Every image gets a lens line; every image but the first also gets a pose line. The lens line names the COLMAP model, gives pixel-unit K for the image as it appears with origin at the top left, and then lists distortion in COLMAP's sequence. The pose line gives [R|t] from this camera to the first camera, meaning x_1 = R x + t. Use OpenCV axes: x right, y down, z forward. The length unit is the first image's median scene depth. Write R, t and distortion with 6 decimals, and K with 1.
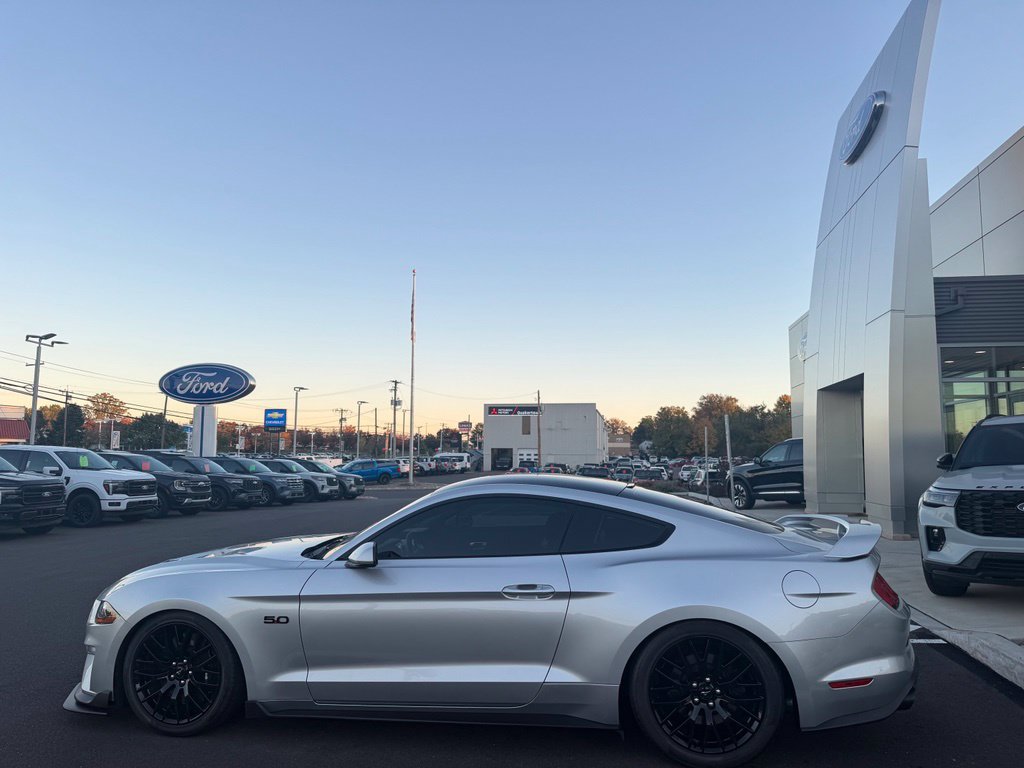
lens RADIAL K [[726.7, 0, 511.9], [0, 726.7, 380.1], [0, 0, 1]] dist [0.068779, -0.089461]
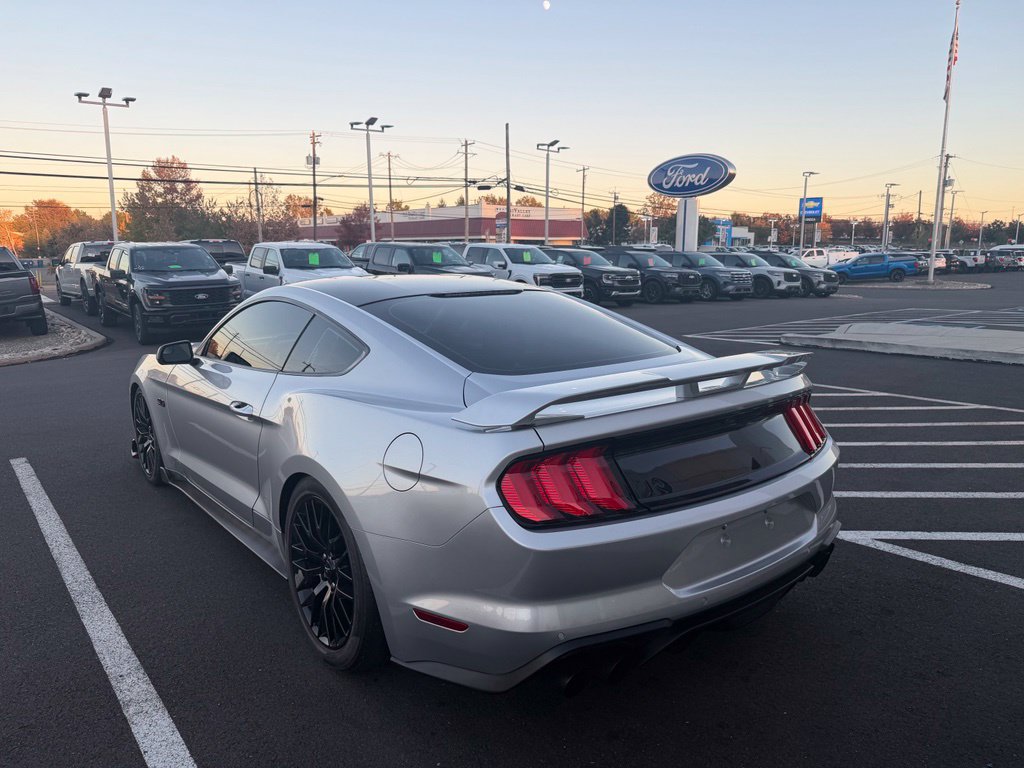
lens RADIAL K [[726.7, 0, 503.2], [0, 726.7, 389.6], [0, 0, 1]] dist [0.068779, -0.089461]
pose [[0.742816, 0.118735, -0.658883, 0.163094], [0.075983, 0.962838, 0.259173, 0.013764], [0.665170, -0.242582, 0.706189, 0.121476]]
